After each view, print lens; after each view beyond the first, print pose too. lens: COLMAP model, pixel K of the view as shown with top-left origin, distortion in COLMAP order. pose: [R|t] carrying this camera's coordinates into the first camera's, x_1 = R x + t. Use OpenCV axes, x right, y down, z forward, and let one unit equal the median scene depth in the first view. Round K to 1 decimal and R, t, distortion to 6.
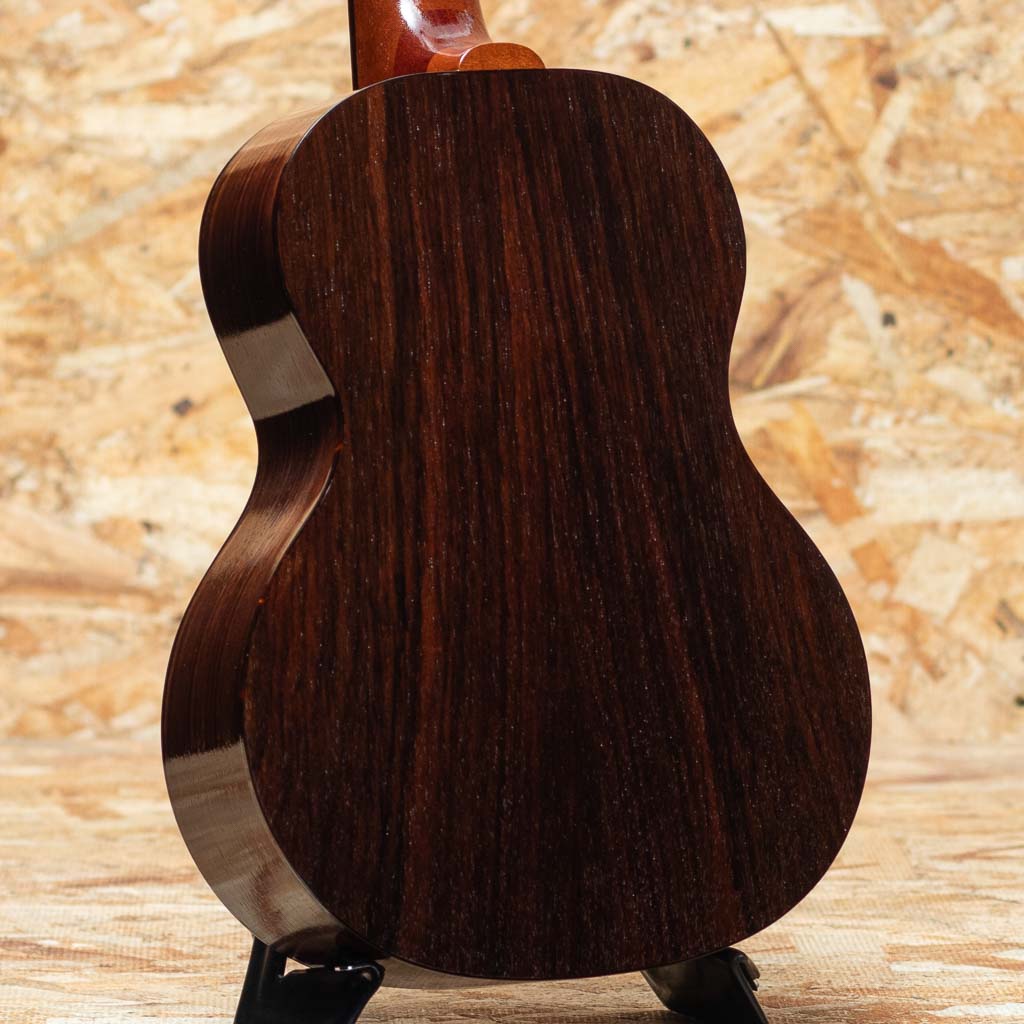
lens RADIAL K [[6564.1, 0, 516.4], [0, 6564.1, 508.1], [0, 0, 1]] dist [-0.049295, 0.000000]
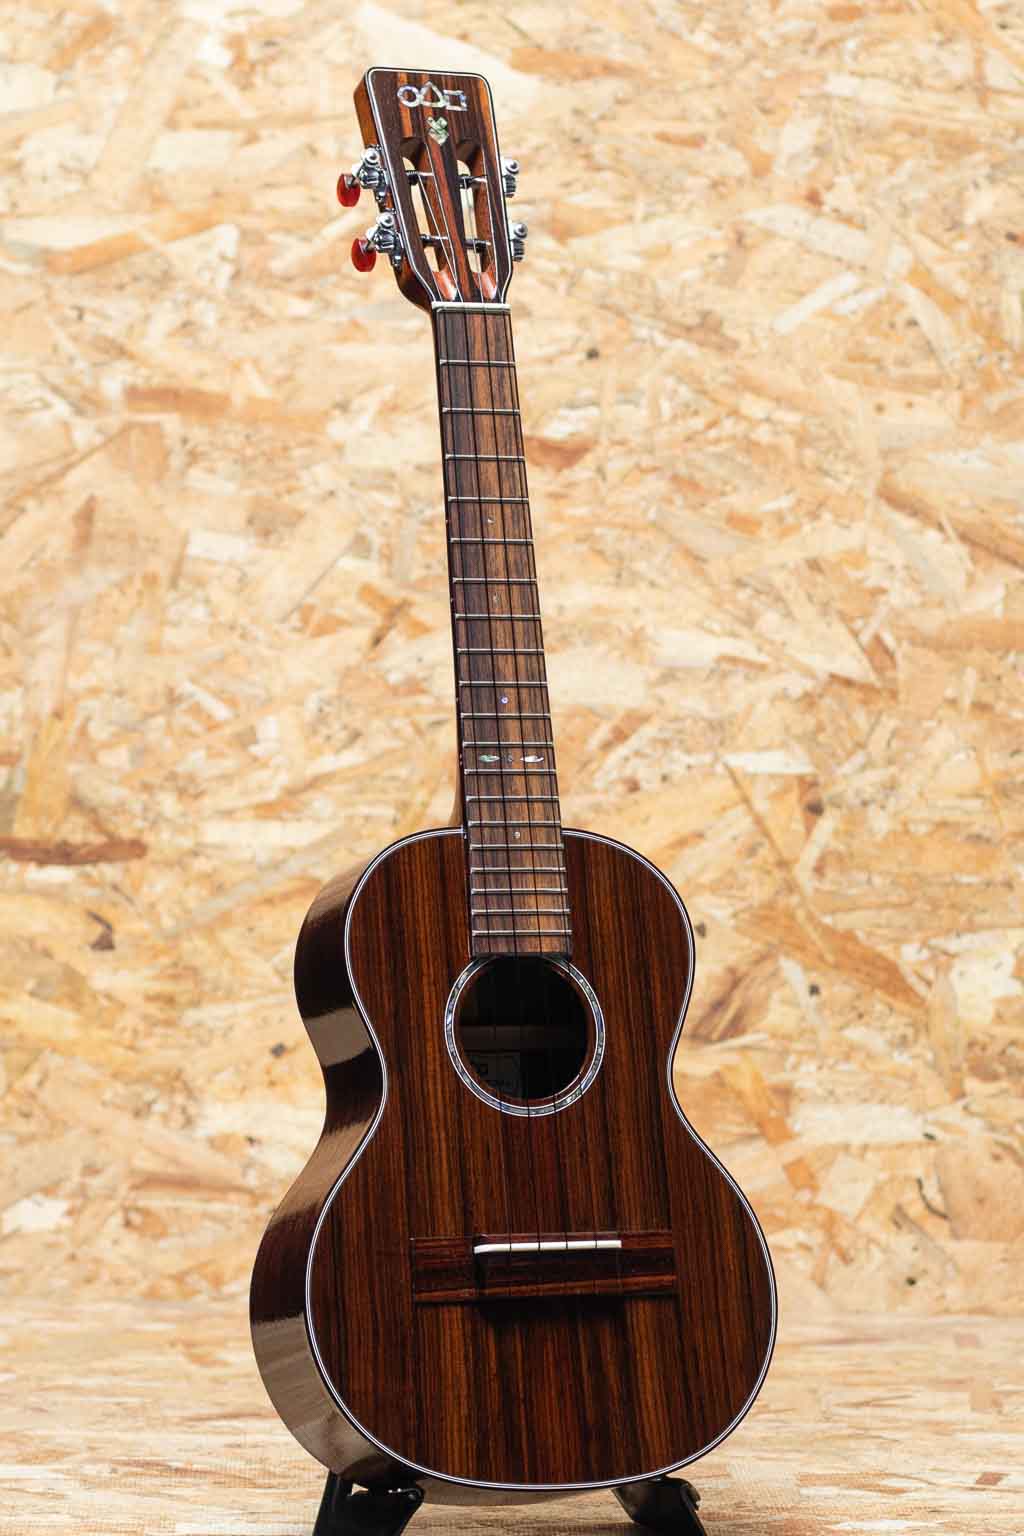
lens RADIAL K [[5623.4, 0, 506.8], [0, 5623.4, 775.0], [0, 0, 1]] dist [-0.192274, 0.000000]
pose [[0.999902, 0.011272, -0.008292, 0.003832], [-0.011640, 0.998881, -0.045831, -0.019438], [0.007766, 0.045923, 0.998915, -0.130219]]
